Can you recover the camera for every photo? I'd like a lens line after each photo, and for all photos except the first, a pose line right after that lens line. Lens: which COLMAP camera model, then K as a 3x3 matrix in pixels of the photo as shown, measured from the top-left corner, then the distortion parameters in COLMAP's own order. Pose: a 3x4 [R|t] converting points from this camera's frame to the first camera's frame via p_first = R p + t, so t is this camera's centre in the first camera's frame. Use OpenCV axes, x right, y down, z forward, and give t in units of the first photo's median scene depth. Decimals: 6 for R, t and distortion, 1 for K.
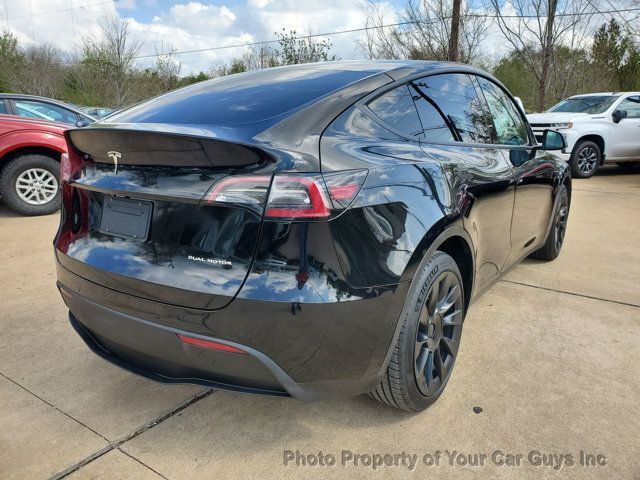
lens RADIAL K [[494.2, 0, 320.0], [0, 494.2, 240.0], [0, 0, 1]] dist [0.003573, 0.003662]
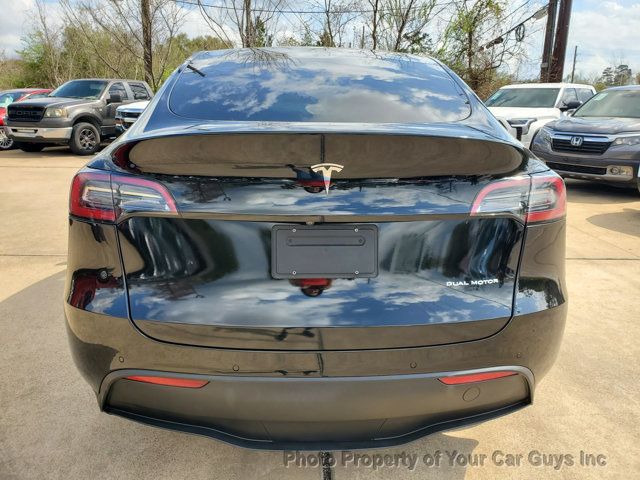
lens RADIAL K [[494.2, 0, 320.0], [0, 494.2, 240.0], [0, 0, 1]] dist [0.003573, 0.003662]
pose [[0.852734, -0.129138, 0.506130, -0.585153], [0.114511, 0.991604, 0.060077, -0.074947], [-0.509638, 0.006728, 0.860362, 0.254227]]
